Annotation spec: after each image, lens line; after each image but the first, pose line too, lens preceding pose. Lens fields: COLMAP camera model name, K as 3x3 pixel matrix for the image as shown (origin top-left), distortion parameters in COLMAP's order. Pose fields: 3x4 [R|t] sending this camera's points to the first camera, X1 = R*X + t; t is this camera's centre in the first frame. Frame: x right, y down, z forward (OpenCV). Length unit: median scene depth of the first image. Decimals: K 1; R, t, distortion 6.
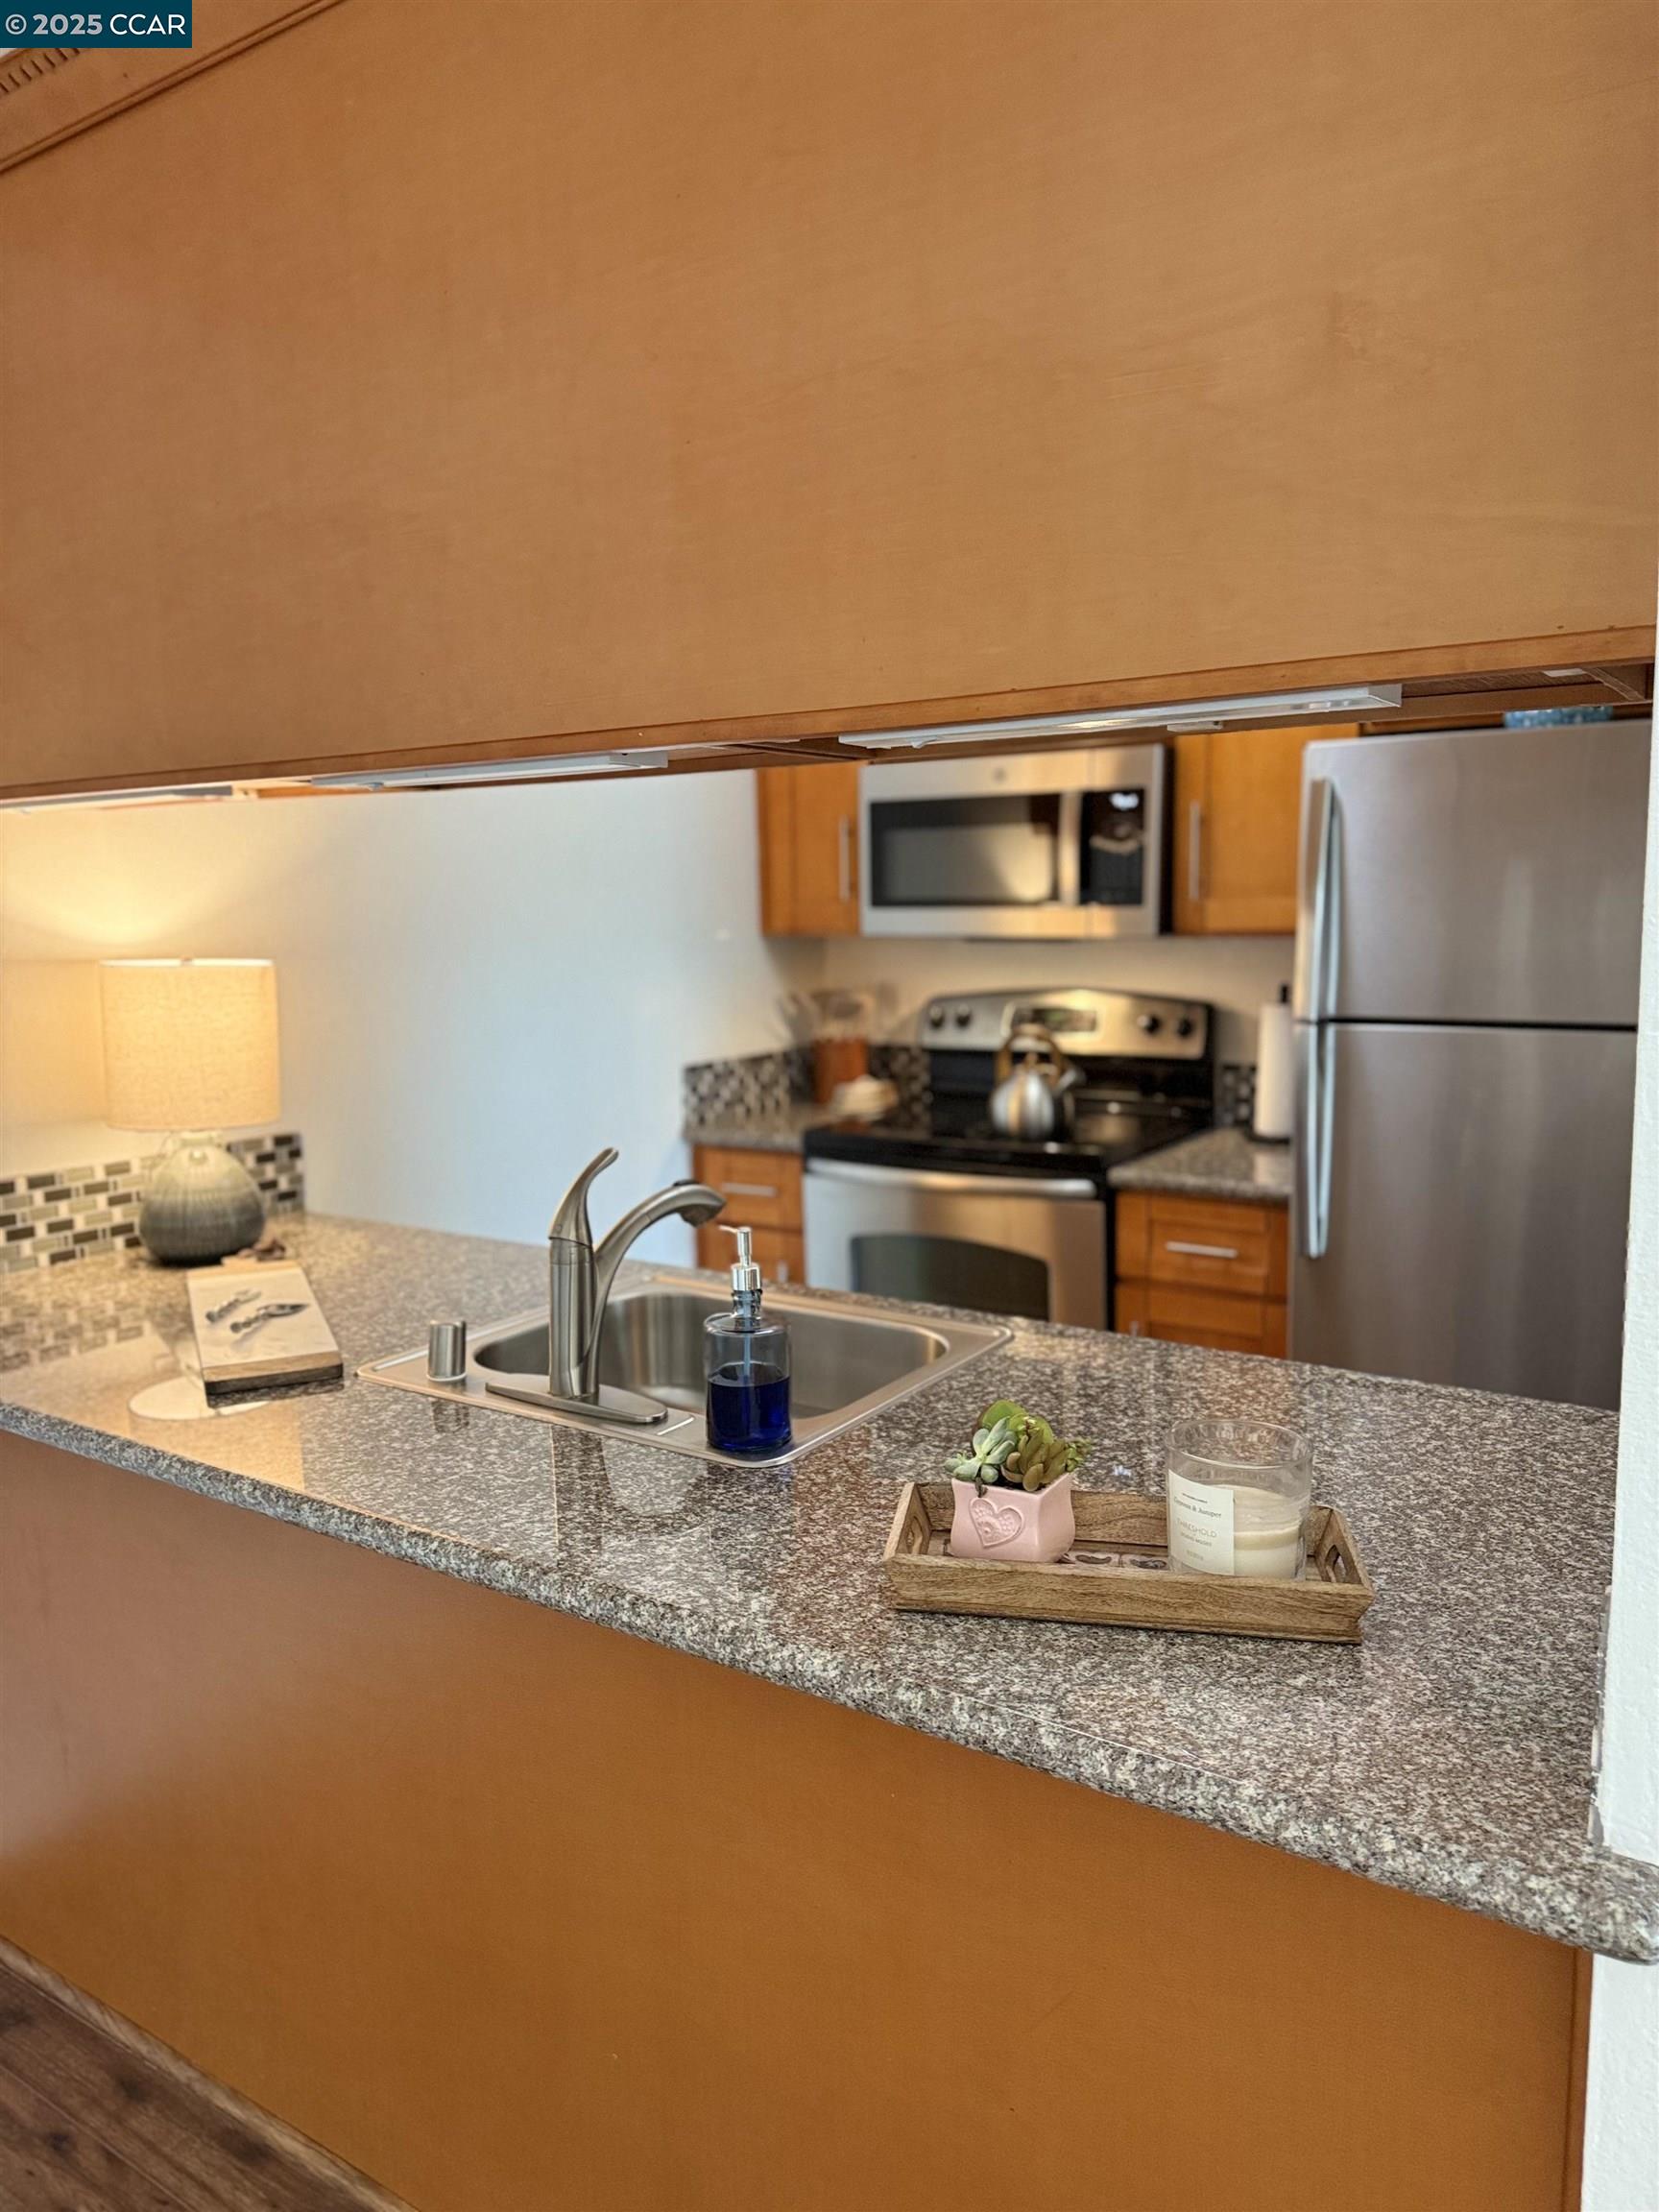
lens RADIAL K [[1557.1, 0, 809.2], [0, 1557.1, 1100.4], [0, 0, 1]] dist [0.061087, -0.053618]
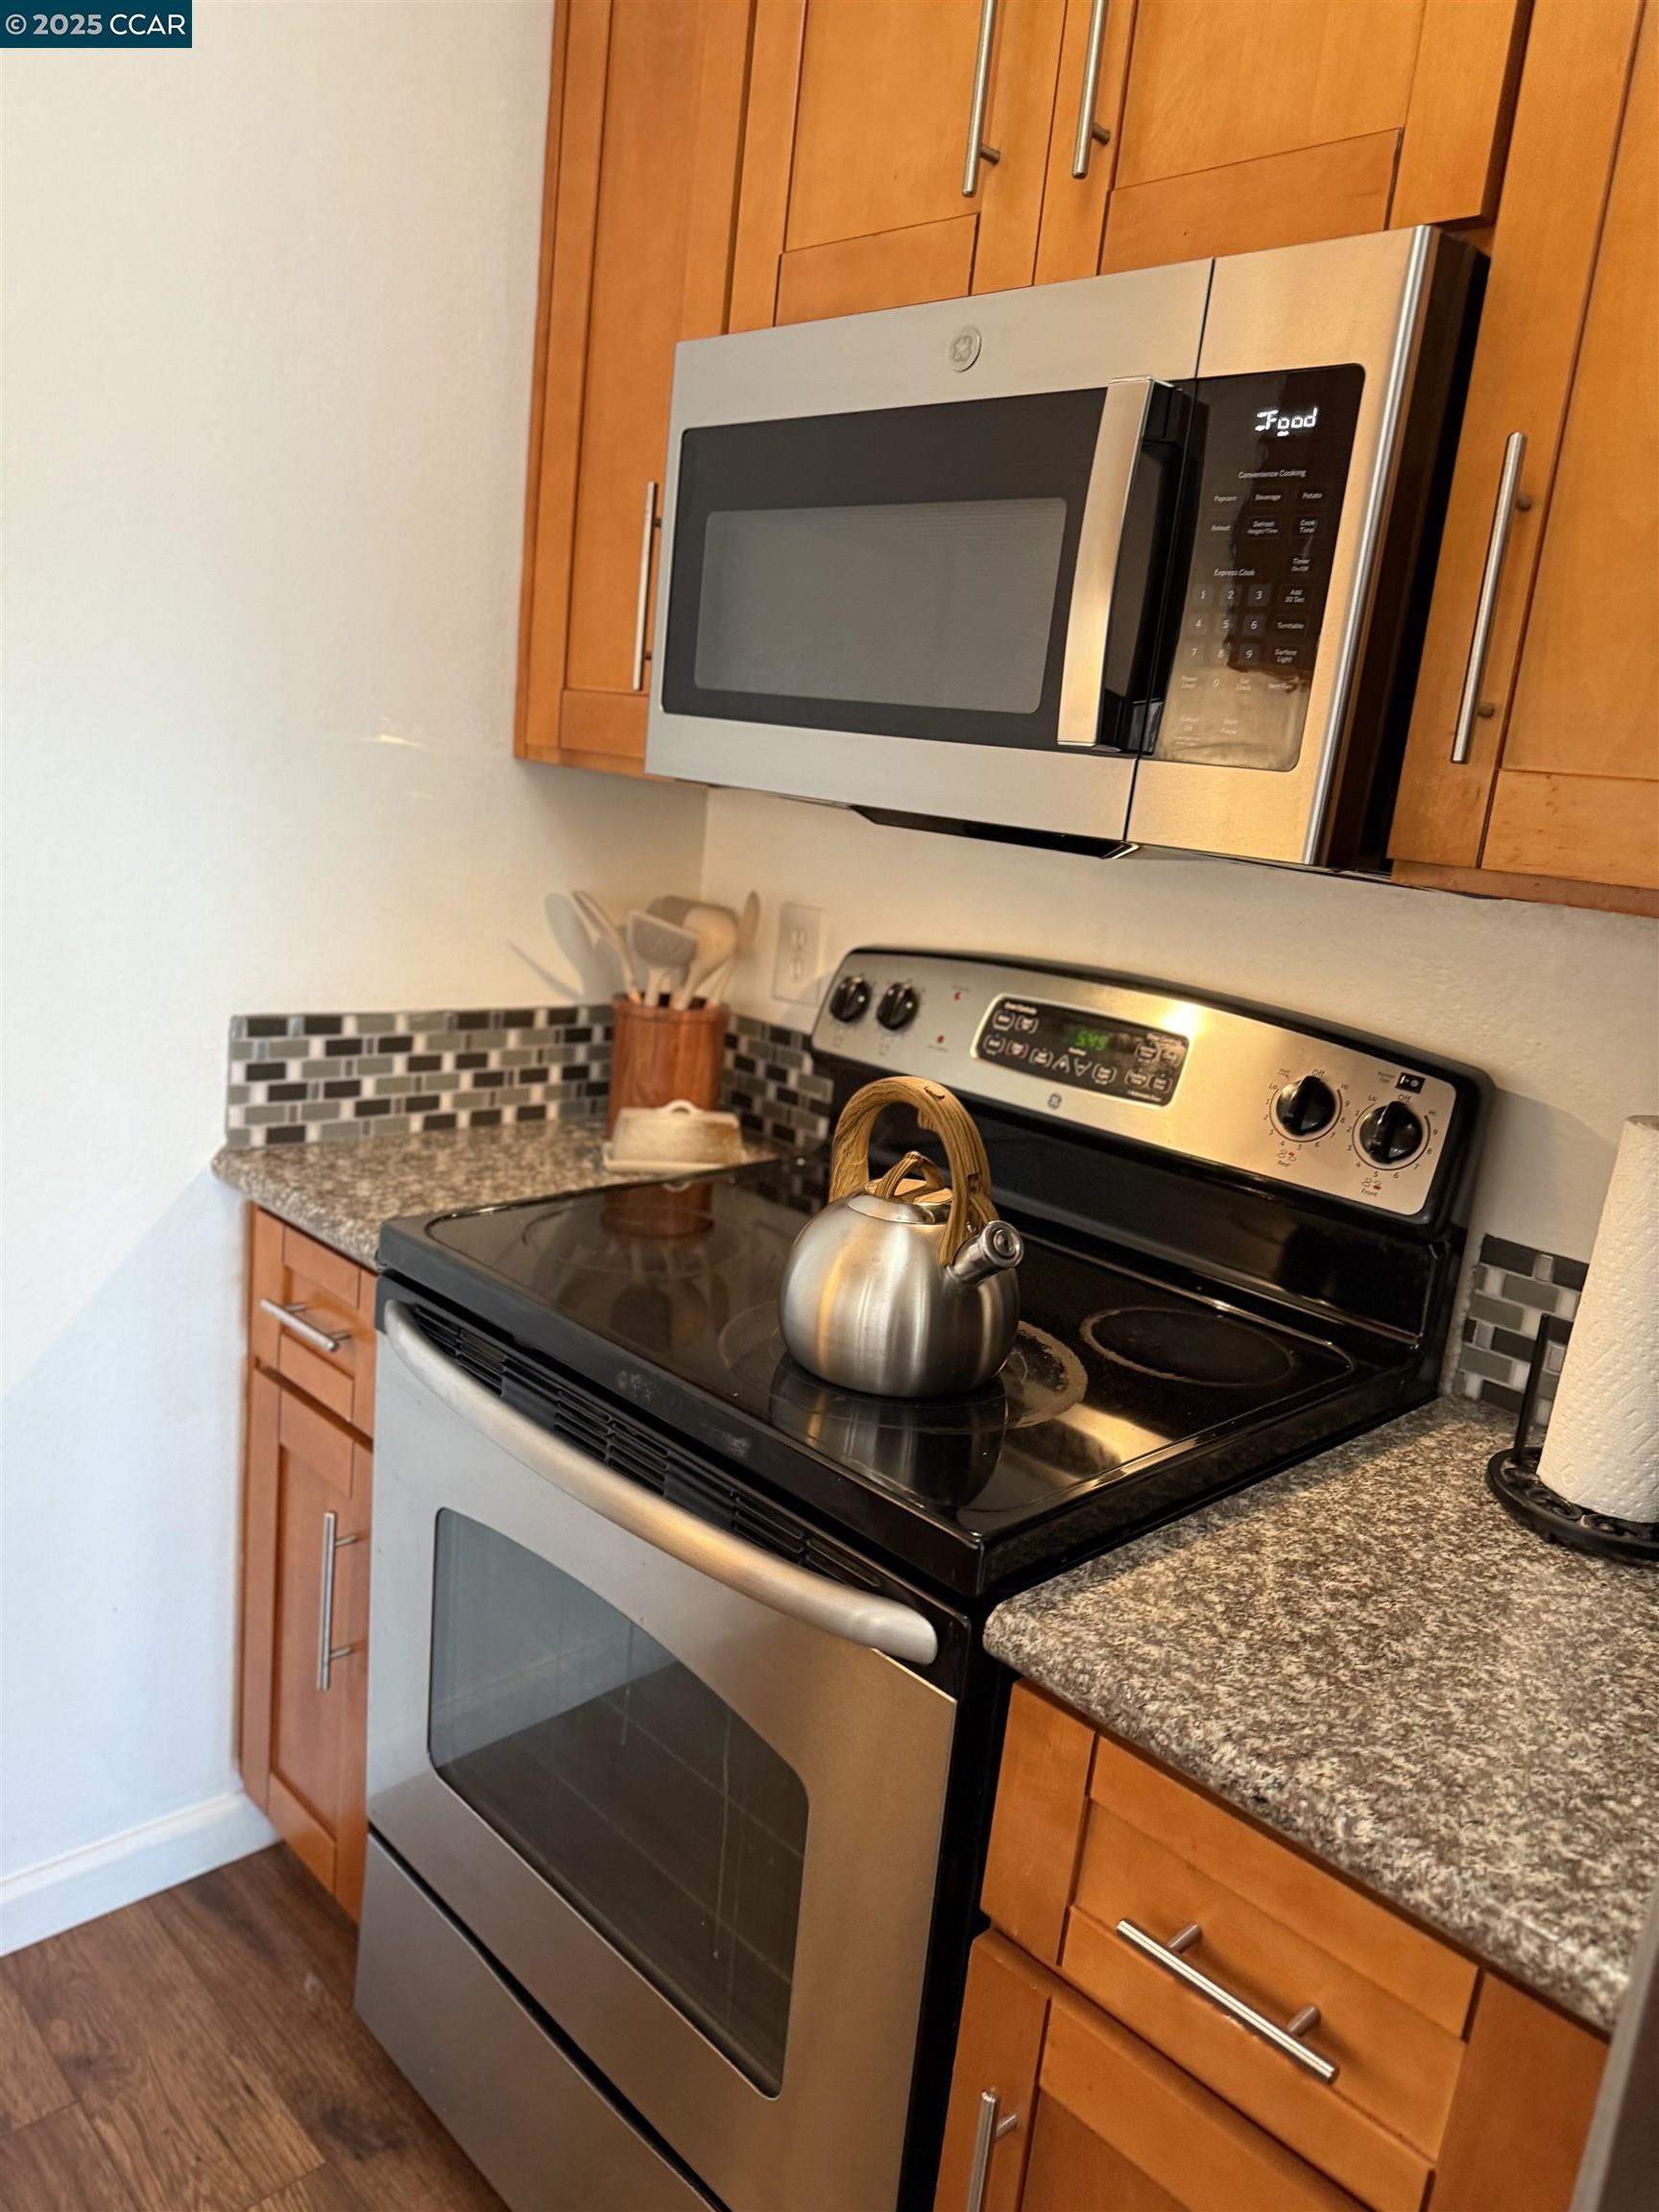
lens RADIAL K [[1557.1, 0, 853.3], [0, 1557.1, 1111.7], [0, 0, 1]] dist [0.061087, -0.053618]
pose [[0.972567, 0.165552, -0.163421, 0.255293], [-0.153554, 0.984598, 0.083592, -0.090793], [0.174743, -0.056205, 0.983009, 0.888321]]
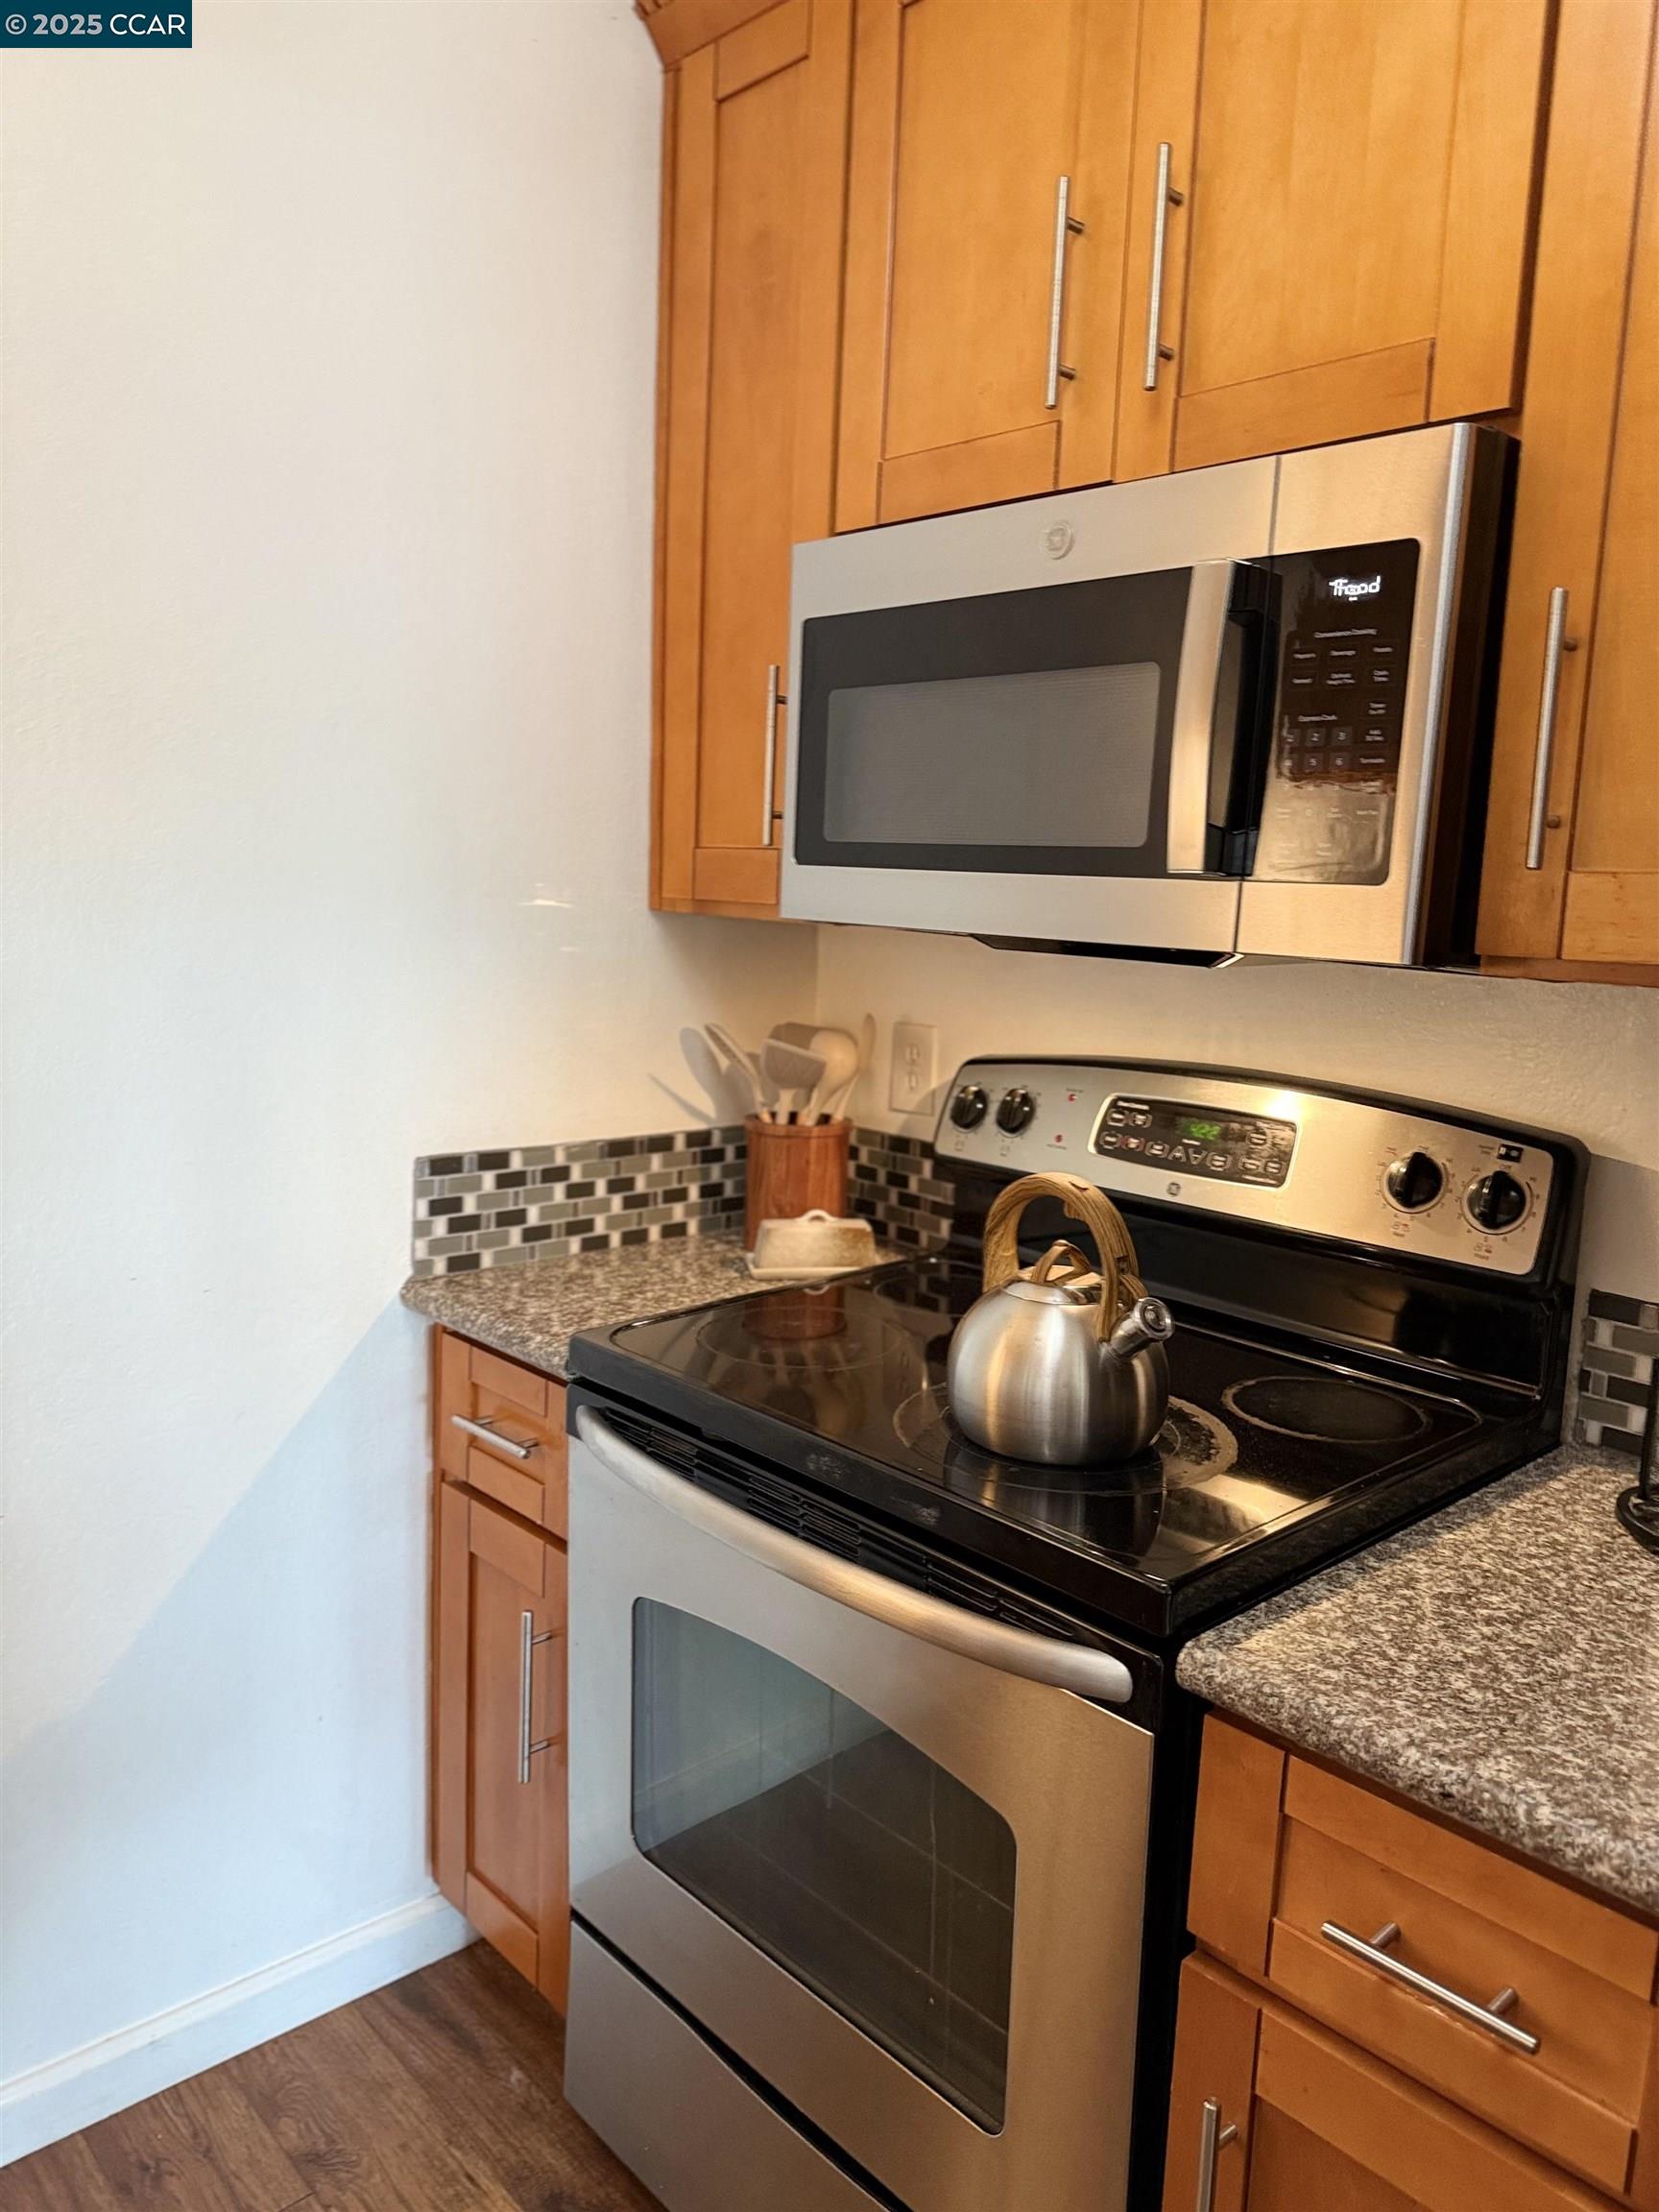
lens RADIAL K [[1557.1, 0, 857.1], [0, 1557.1, 1104.1], [0, 0, 1]] dist [0.061087, -0.053618]
pose [[0.973603, 0.093381, -0.208270, 0.234797], [-0.092278, 0.995620, 0.015029, -0.089459], [0.208761, 0.004587, 0.977956, 0.824981]]
